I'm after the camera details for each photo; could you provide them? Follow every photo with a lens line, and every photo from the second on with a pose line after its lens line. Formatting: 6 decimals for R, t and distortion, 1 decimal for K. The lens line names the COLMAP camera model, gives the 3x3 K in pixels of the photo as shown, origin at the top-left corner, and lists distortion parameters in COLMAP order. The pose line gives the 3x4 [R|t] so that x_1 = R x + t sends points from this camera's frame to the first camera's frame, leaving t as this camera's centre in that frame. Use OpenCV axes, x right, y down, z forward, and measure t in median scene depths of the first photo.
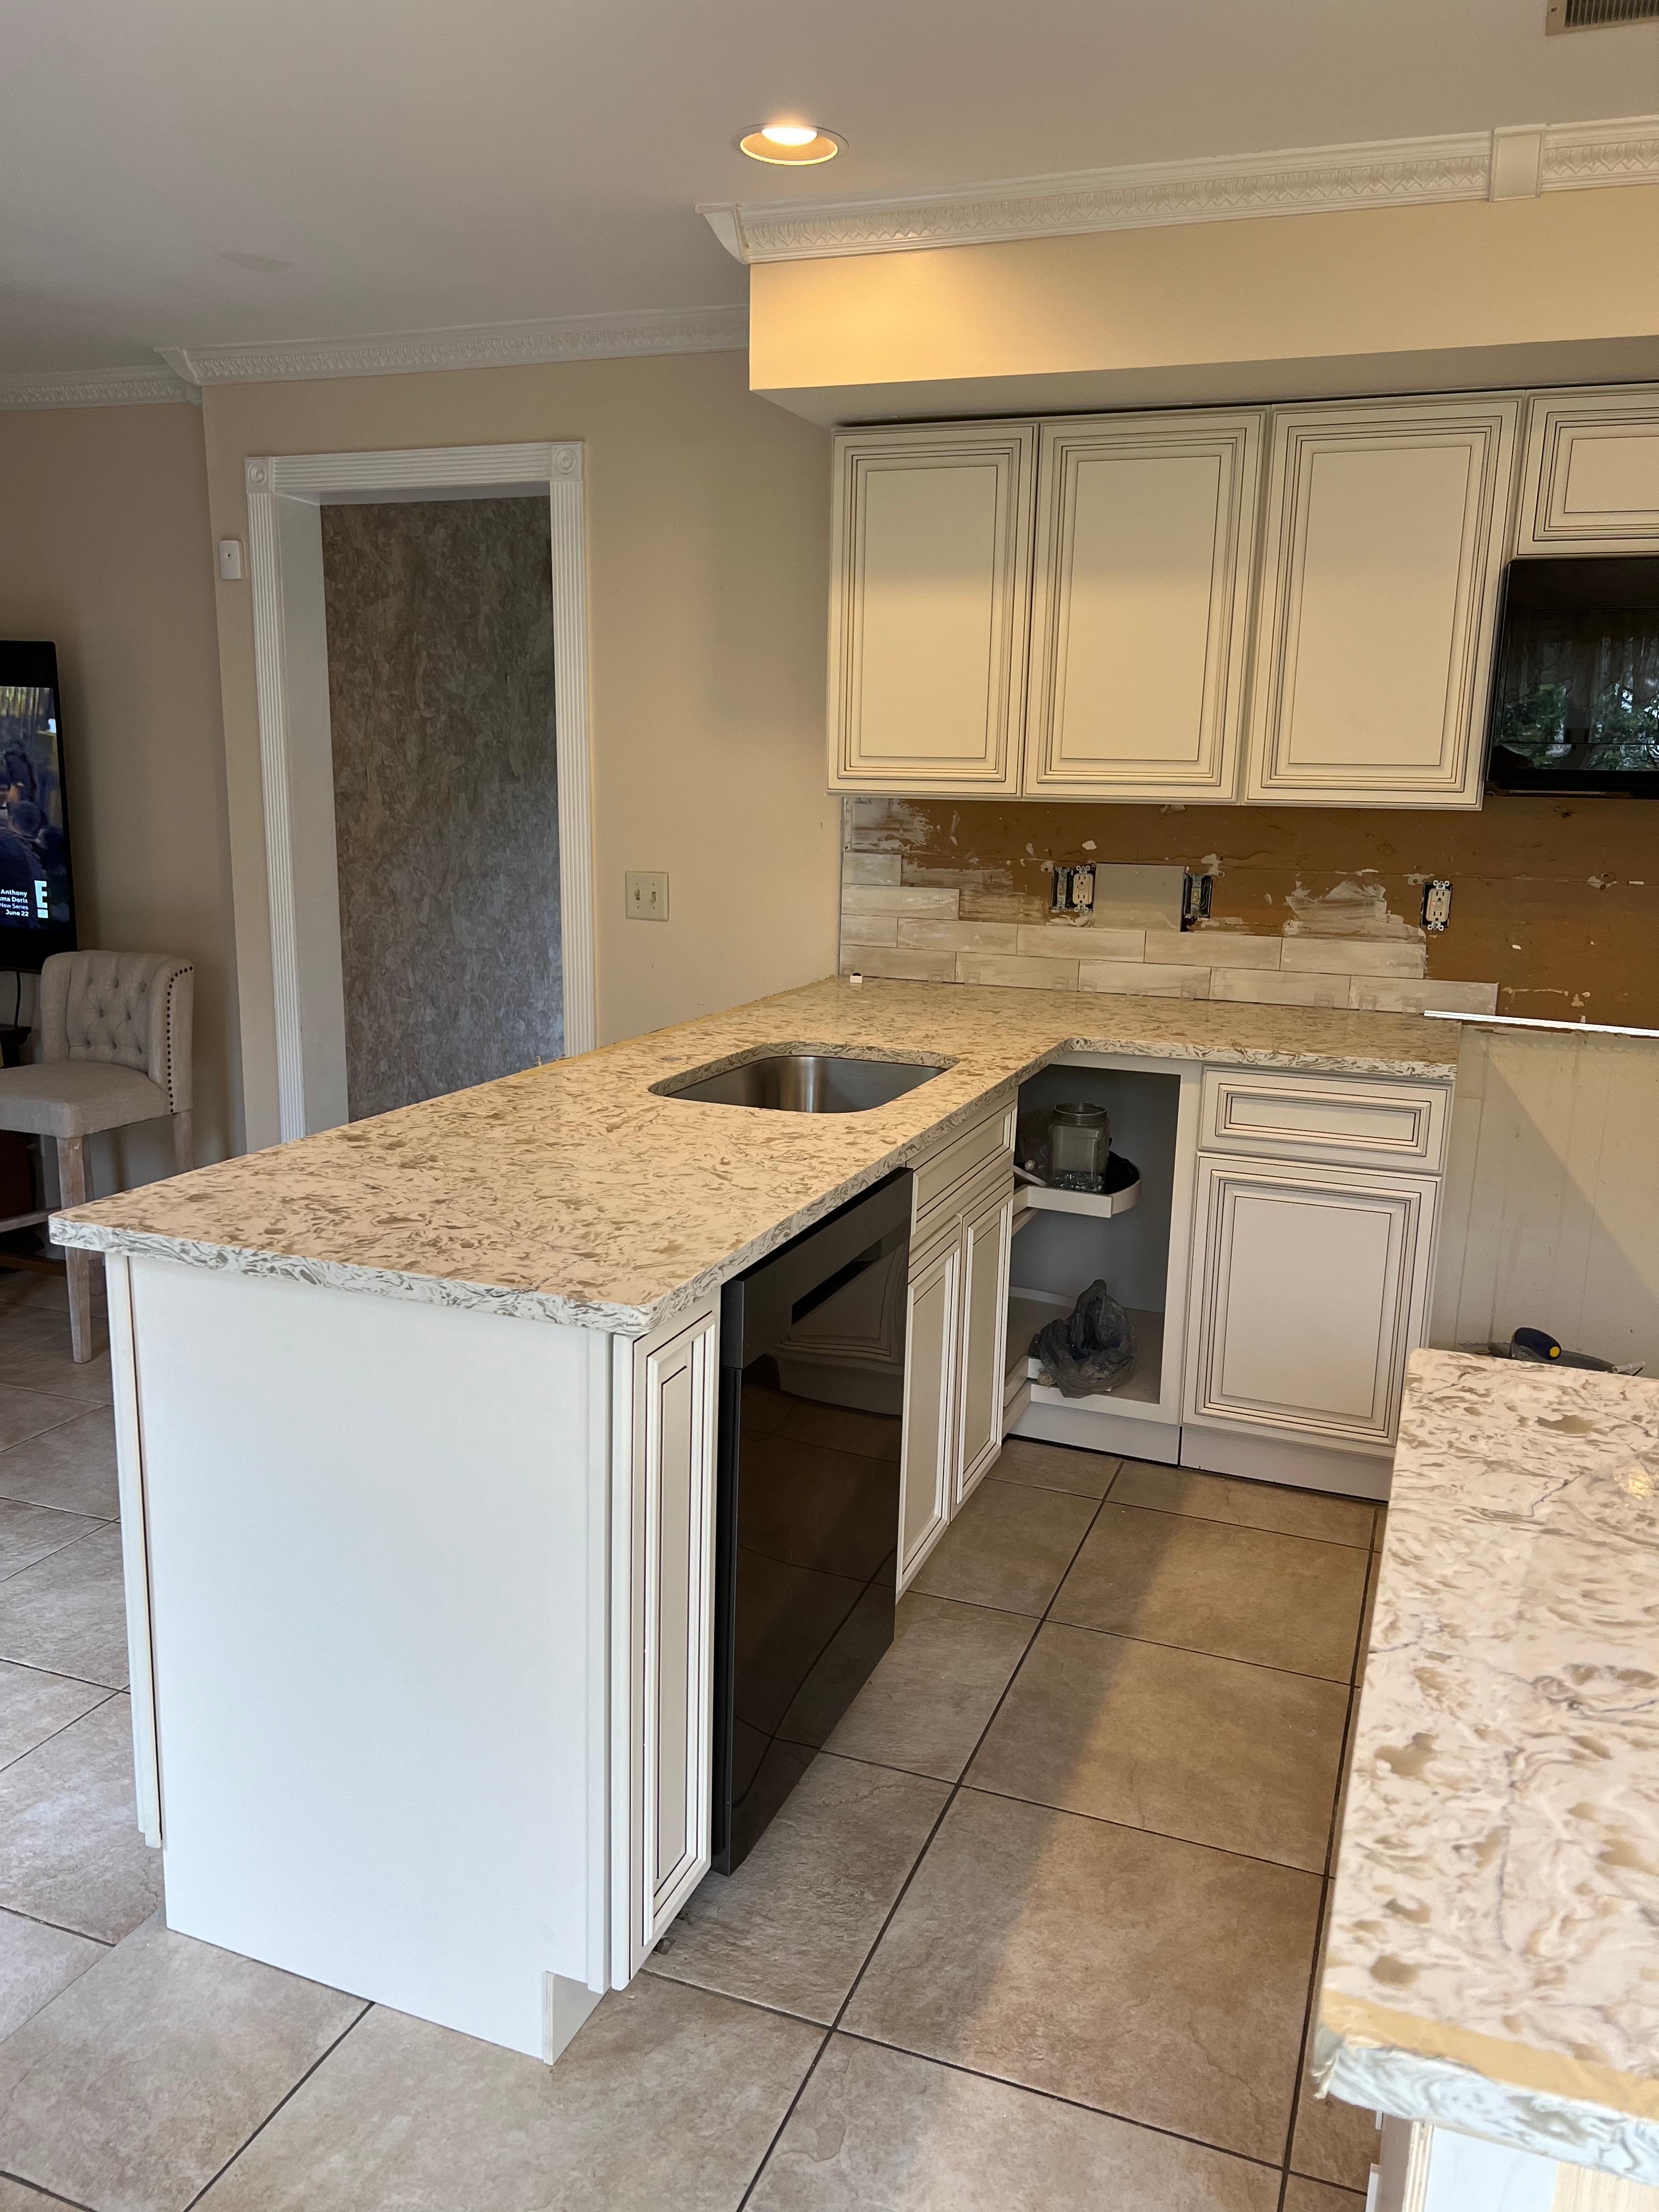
lens RADIAL K [[1681.5, 0, 836.6], [0, 1681.5, 1120.5], [0, 0, 1]] dist [0.029234, -0.004388]
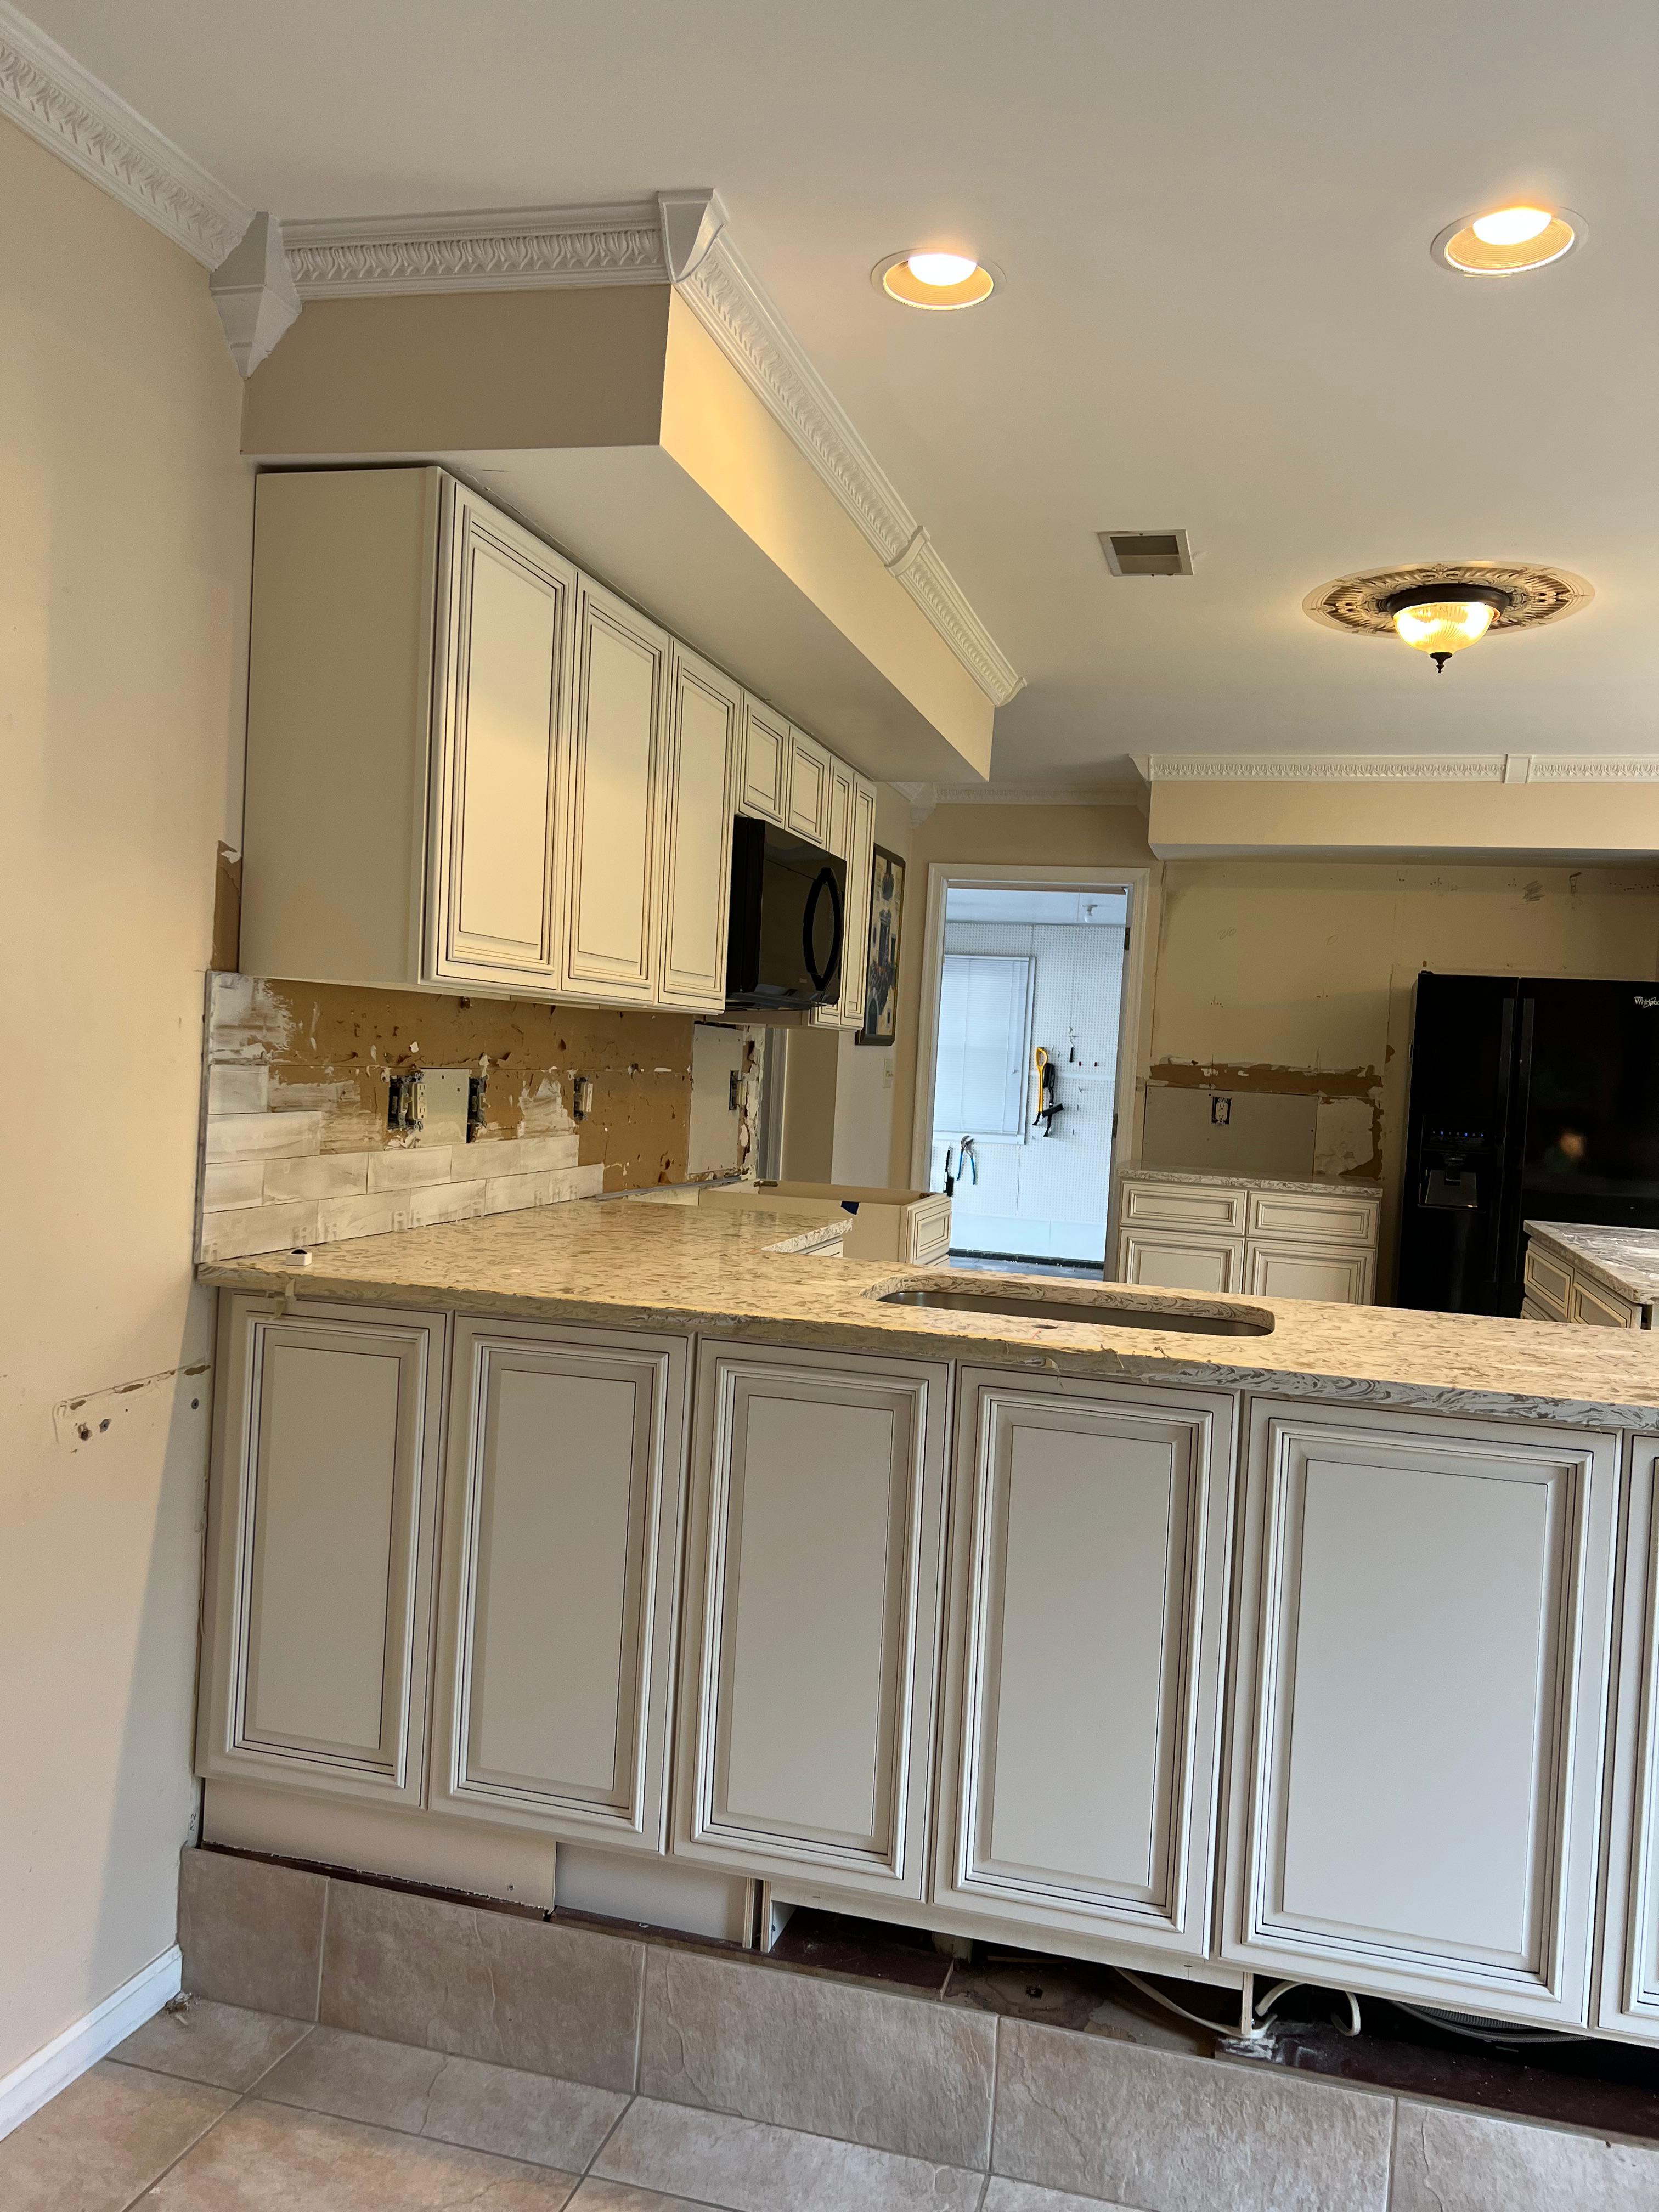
lens RADIAL K [[1681.5, 0, 836.6], [0, 1681.5, 1120.5], [0, 0, 1]] dist [0.029234, -0.004388]
pose [[-0.086659, -0.063447, 0.994216, -0.647443], [0.153259, 0.985241, 0.076232, -0.153464], [-0.984379, 0.158978, -0.075656, 0.835208]]
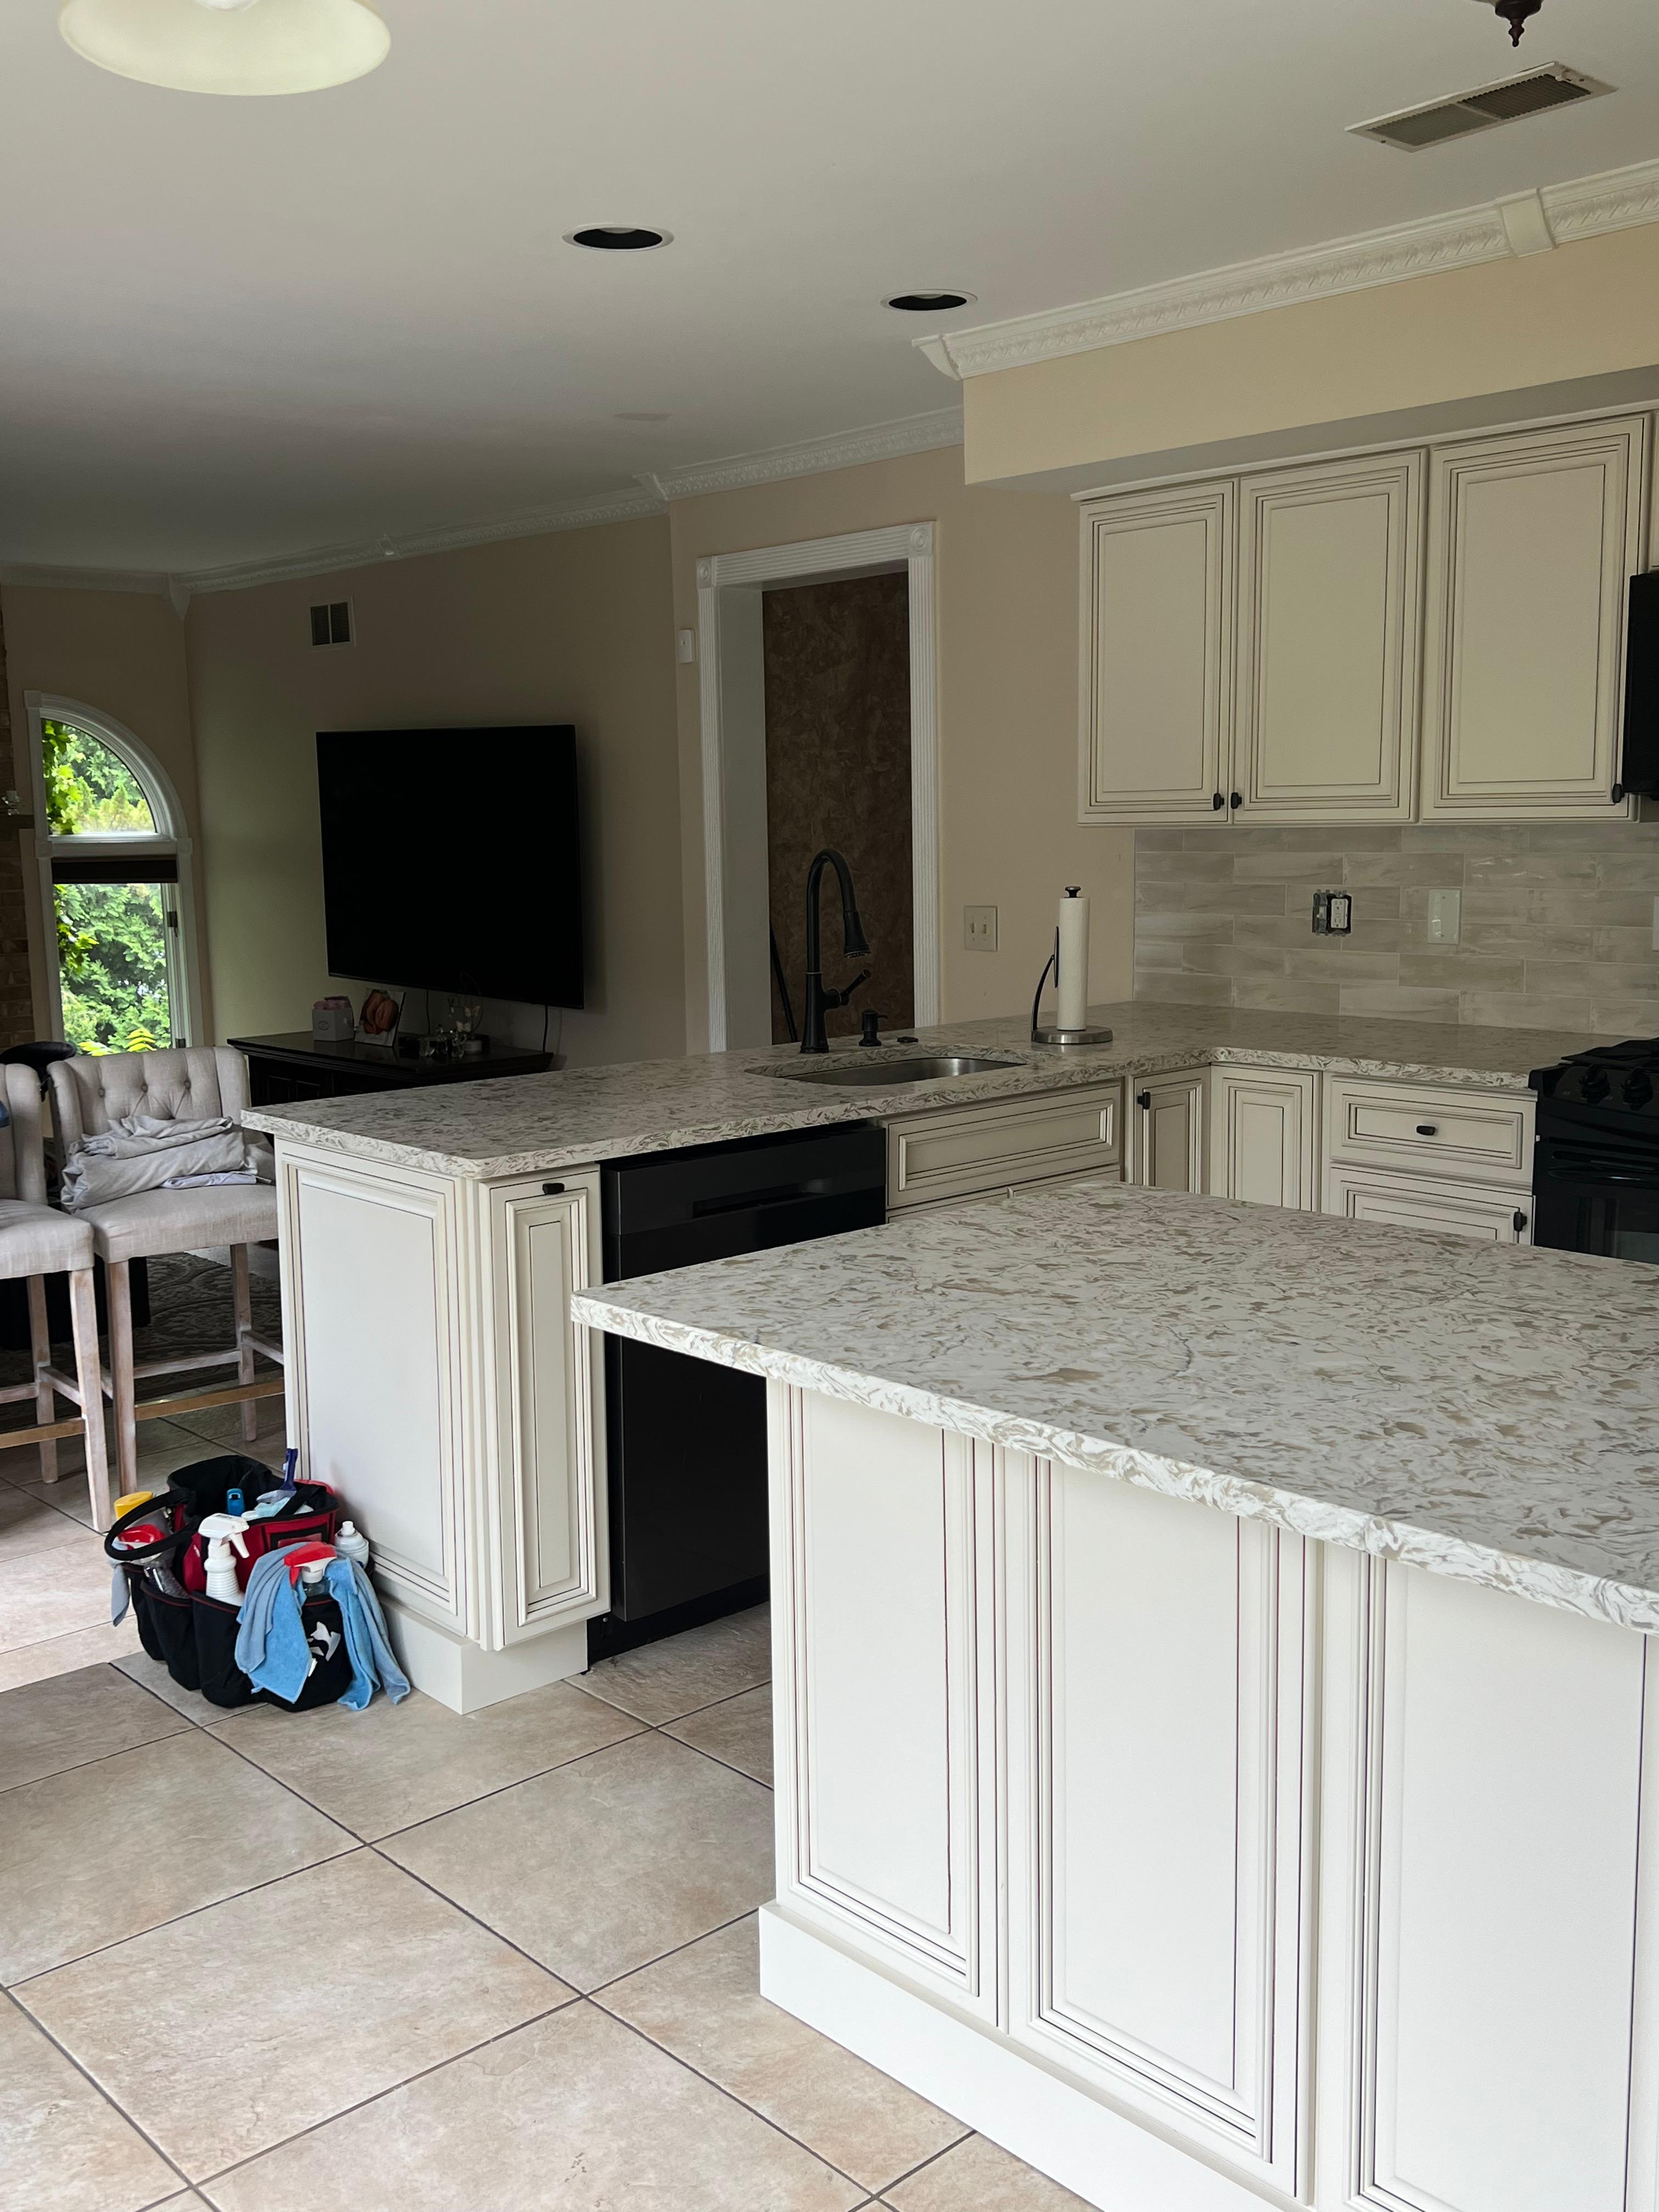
lens RADIAL K [[2130.4, 0, 812.2], [0, 2130.4, 1099.9], [0, 0, 1]] dist [0.261676, -0.723349]
pose [[0.884580, 0.026173, -0.465654, 0.462370], [-0.059487, 0.996601, -0.056989, 0.063211], [0.462580, 0.078112, 0.883130, -0.265288]]
